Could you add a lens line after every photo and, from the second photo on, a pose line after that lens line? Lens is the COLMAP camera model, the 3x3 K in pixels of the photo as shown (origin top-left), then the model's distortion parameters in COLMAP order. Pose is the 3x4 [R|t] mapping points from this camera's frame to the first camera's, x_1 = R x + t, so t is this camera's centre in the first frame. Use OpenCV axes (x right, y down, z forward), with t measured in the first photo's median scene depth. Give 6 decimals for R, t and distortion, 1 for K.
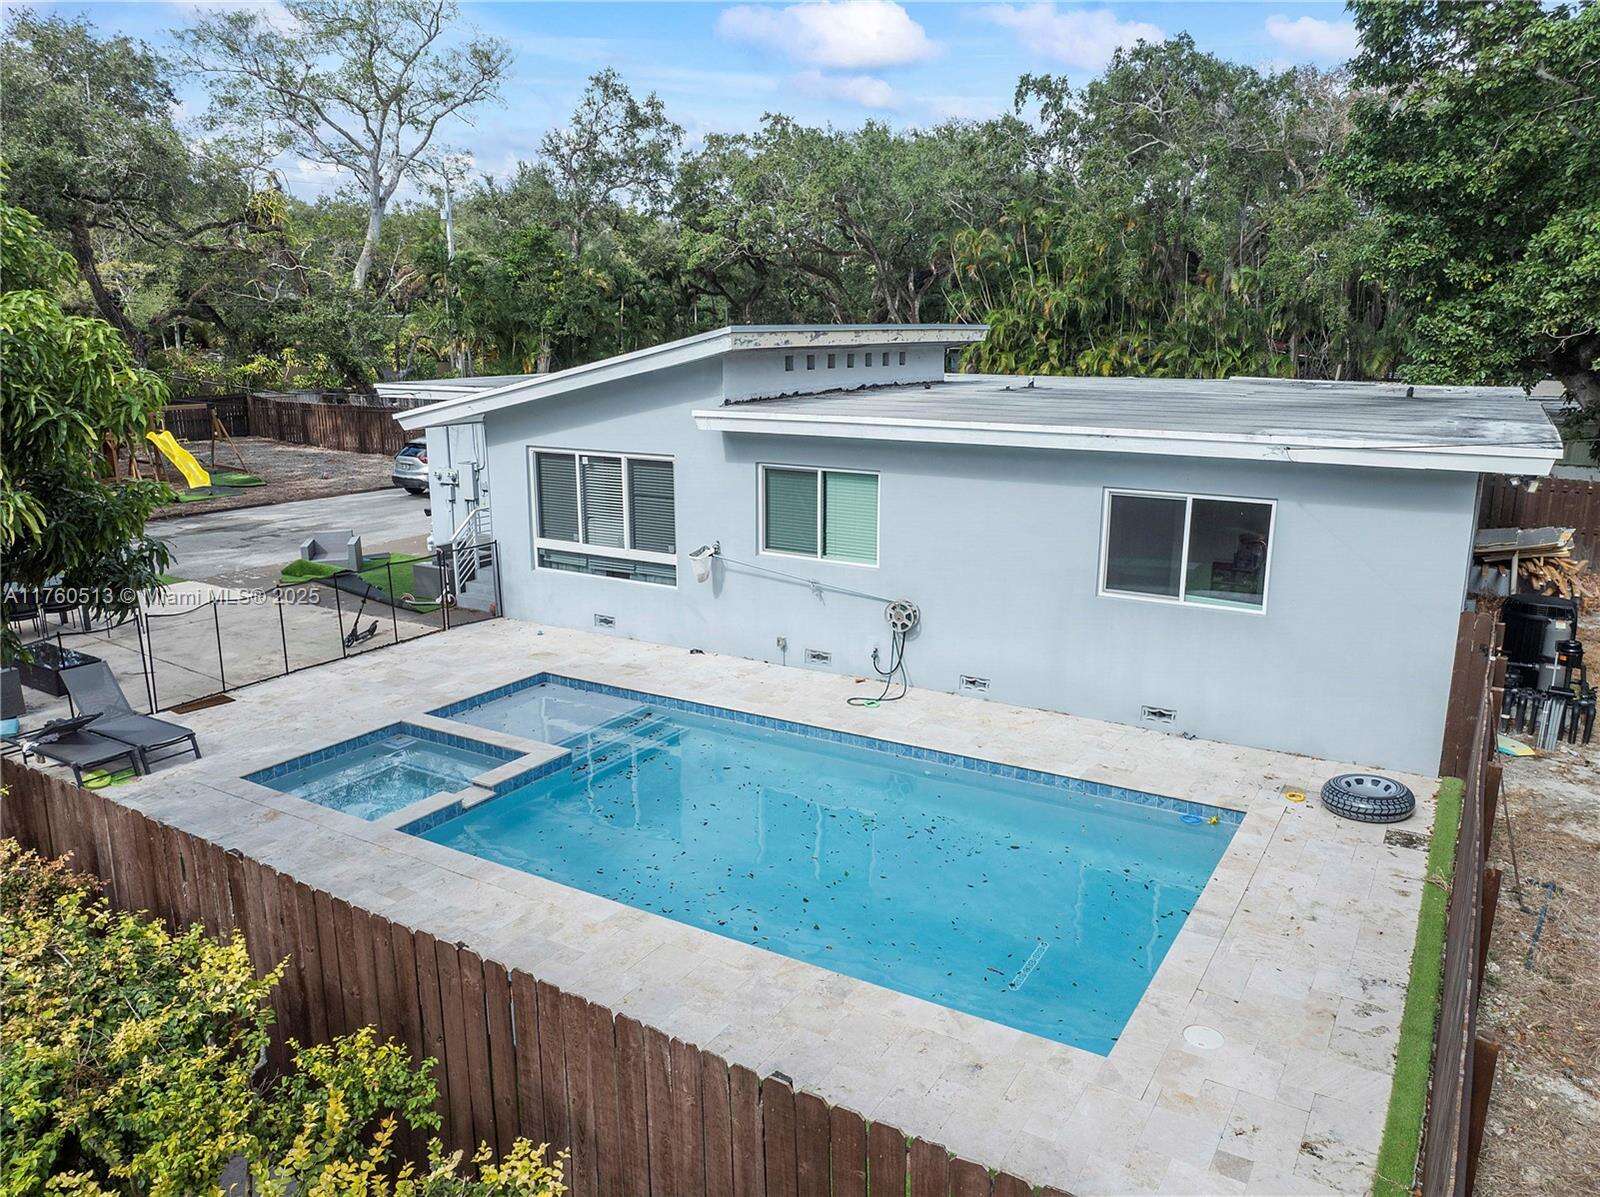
lens RADIAL K [[1147.6, 0, 800.0], [0, 1147.6, 598.5], [0, 0, 1]] dist [-0.037429, -0.001948]
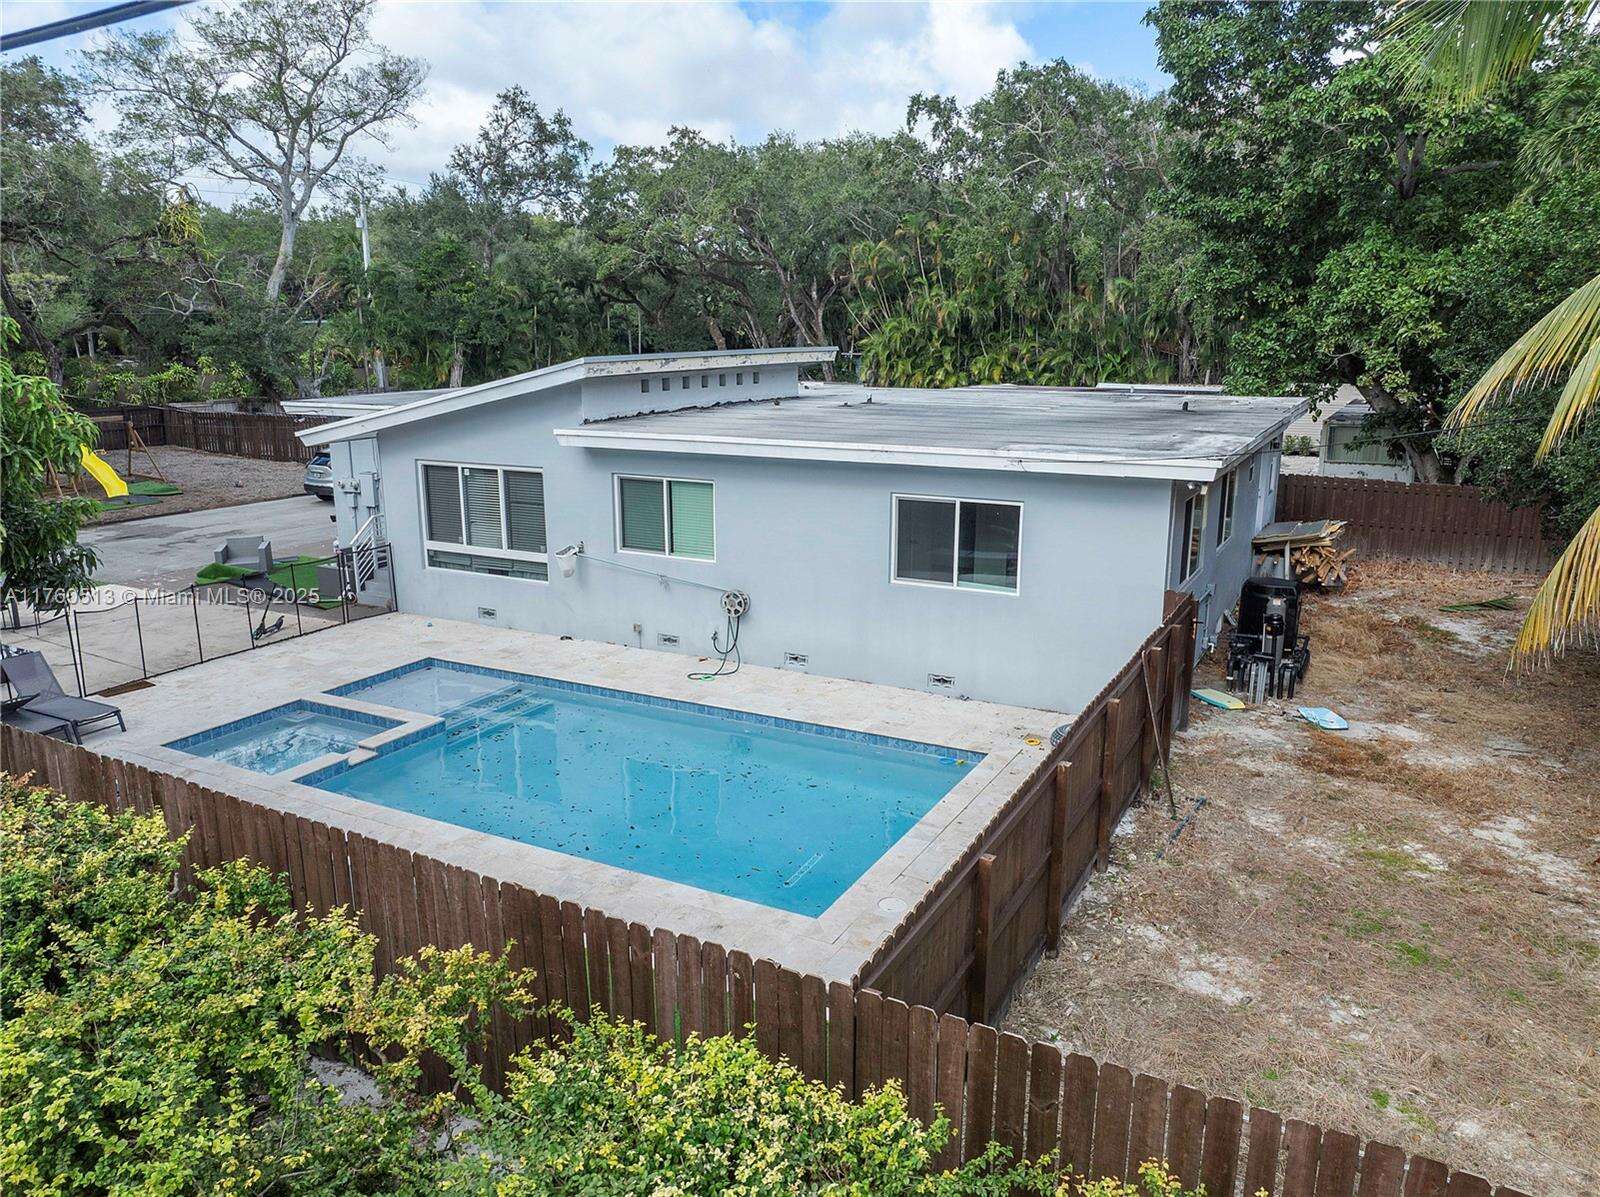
lens RADIAL K [[1142.9, 0, 799.6], [0, 1142.9, 602.0], [0, 0, 1]] dist [-0.042736, 0.005805]
pose [[0.998160, -0.015159, 0.058709, 0.068761], [0.014925, 0.999879, 0.004416, 0.007766], [-0.058769, -0.003531, 0.998265, -0.137722]]
